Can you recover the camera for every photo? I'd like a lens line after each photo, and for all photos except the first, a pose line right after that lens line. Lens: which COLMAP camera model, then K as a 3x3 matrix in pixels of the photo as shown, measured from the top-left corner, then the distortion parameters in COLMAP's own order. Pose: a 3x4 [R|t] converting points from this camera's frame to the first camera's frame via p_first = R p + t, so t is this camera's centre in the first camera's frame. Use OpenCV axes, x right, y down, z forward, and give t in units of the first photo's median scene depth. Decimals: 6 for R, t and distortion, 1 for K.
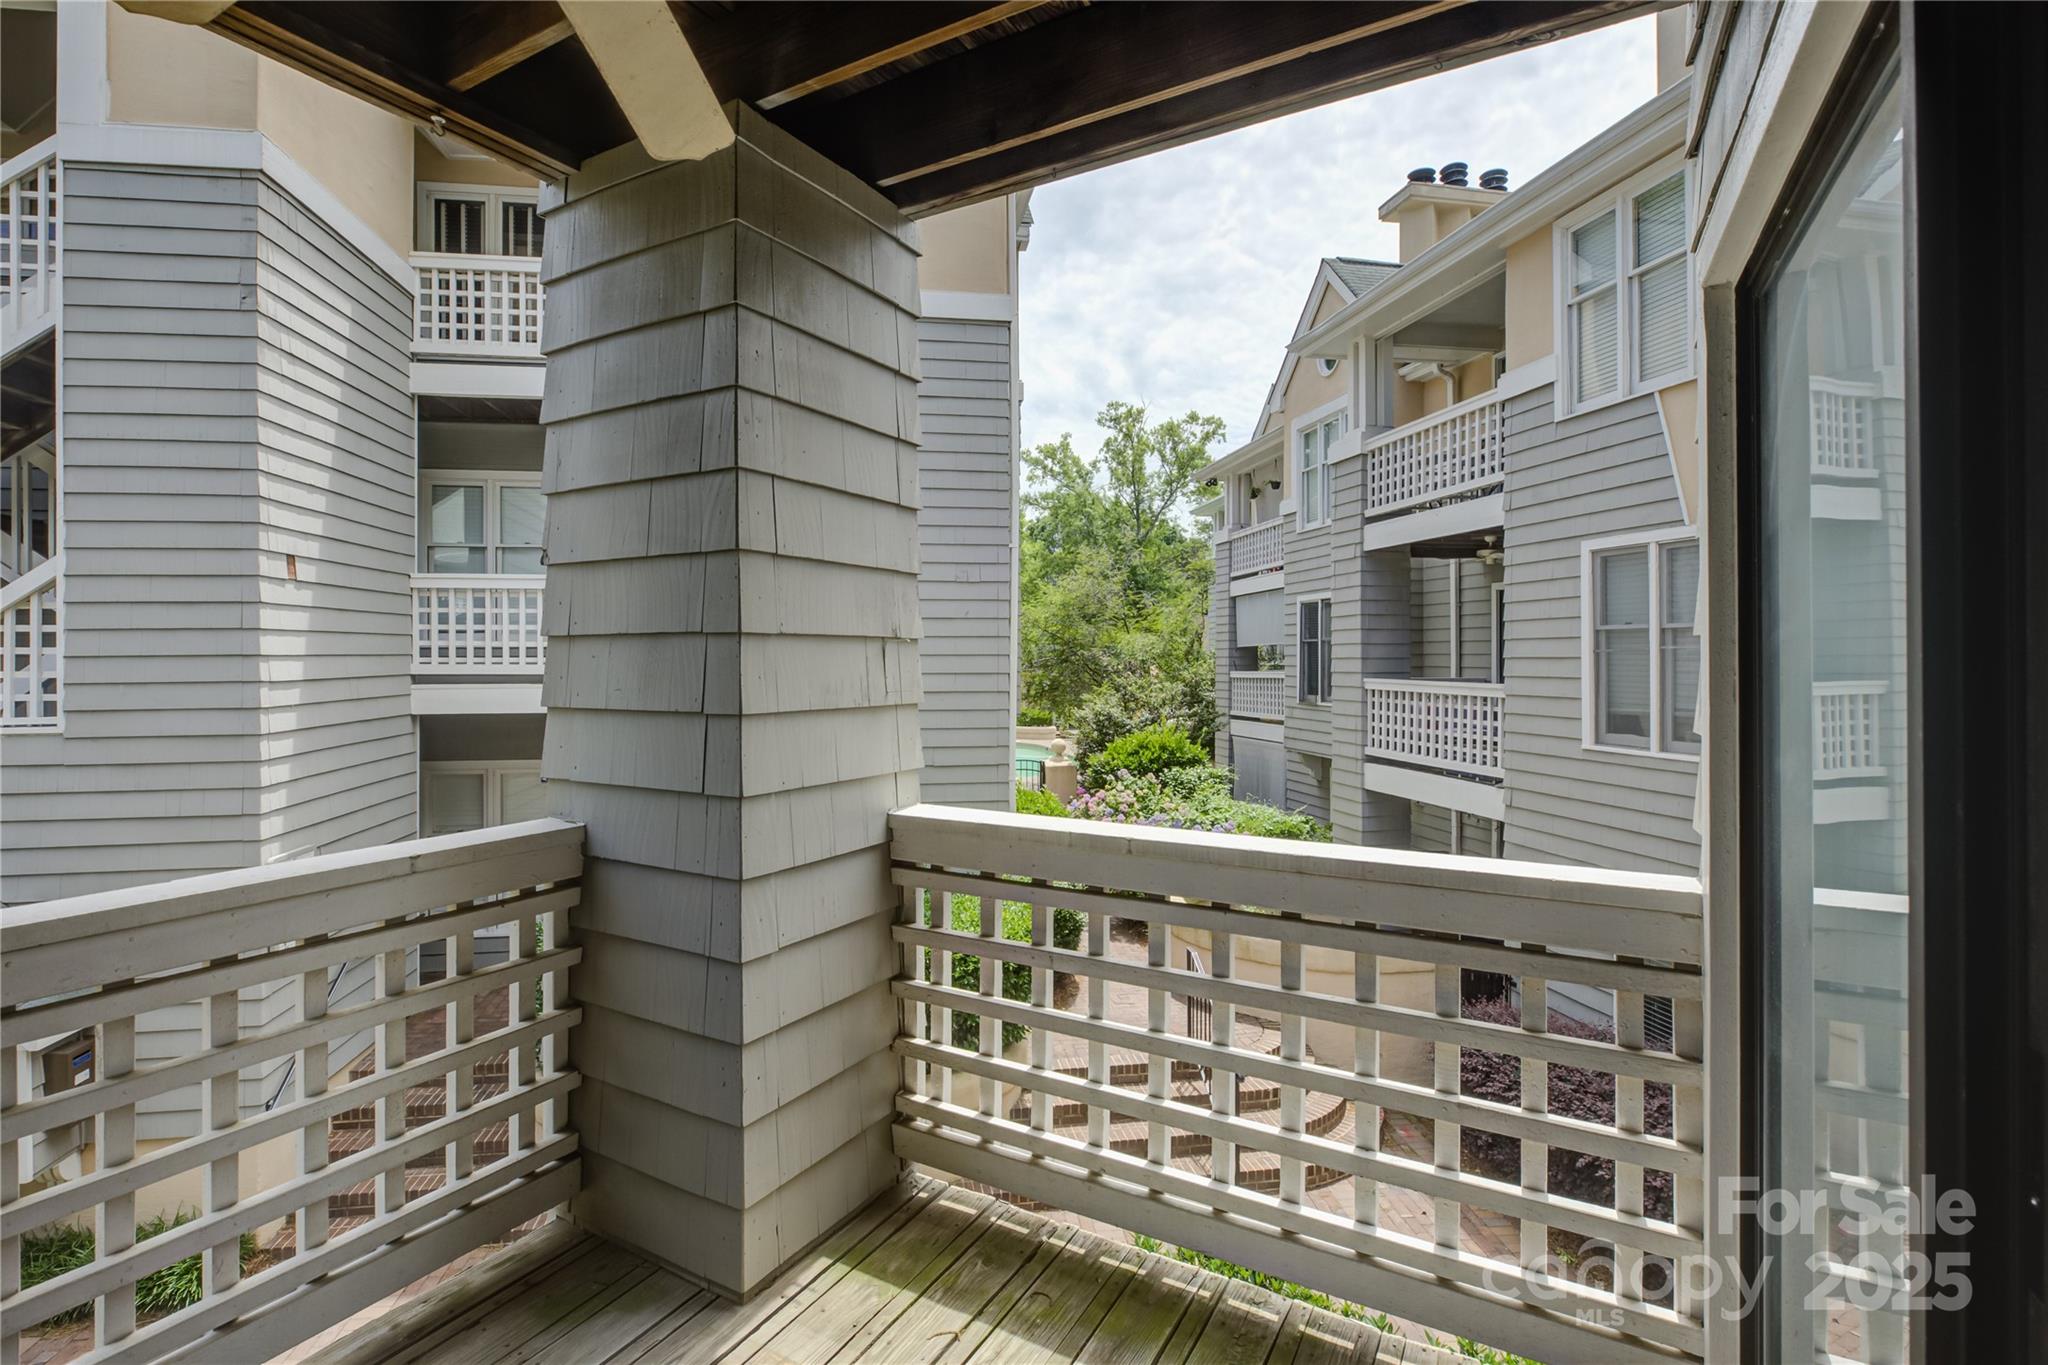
lens RADIAL K [[983.7, 0, 1012.5], [0, 983.7, 667.0], [0, 0, 1]] dist [-0.000982, 0.000028]
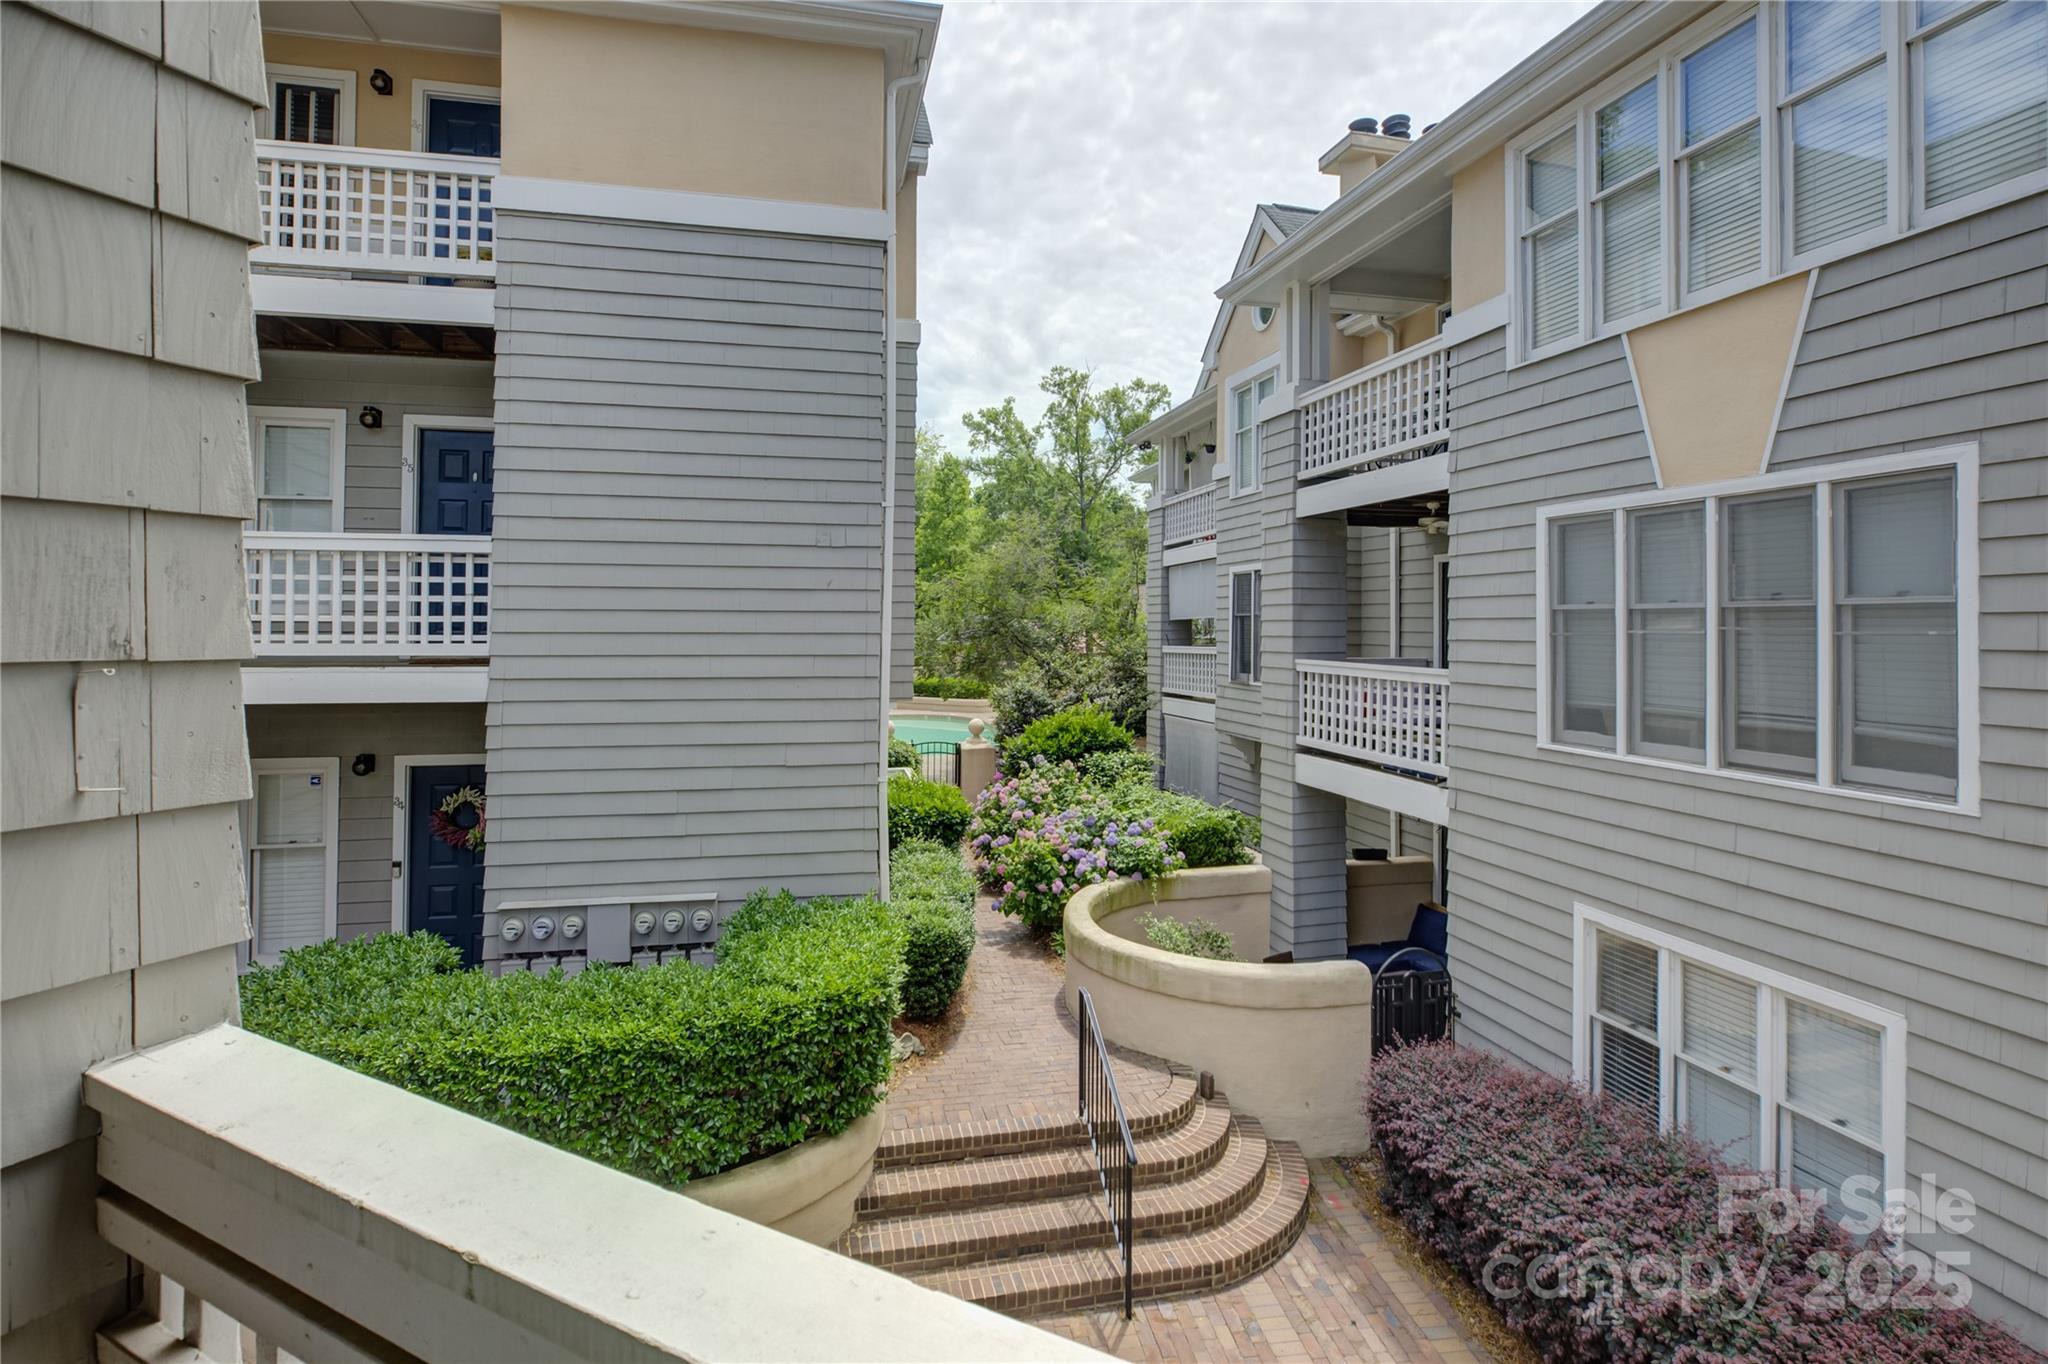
lens RADIAL K [[992.3, 0, 1019.8], [0, 992.3, 633.4], [0, 0, 1]] dist [-0.000411, -0.000036]
pose [[0.998163, 0.005005, 0.060371, 0.046958], [-0.004899, 0.999986, -0.001899, -0.008424], [-0.060379, 0.001599, 0.998174, 0.101284]]
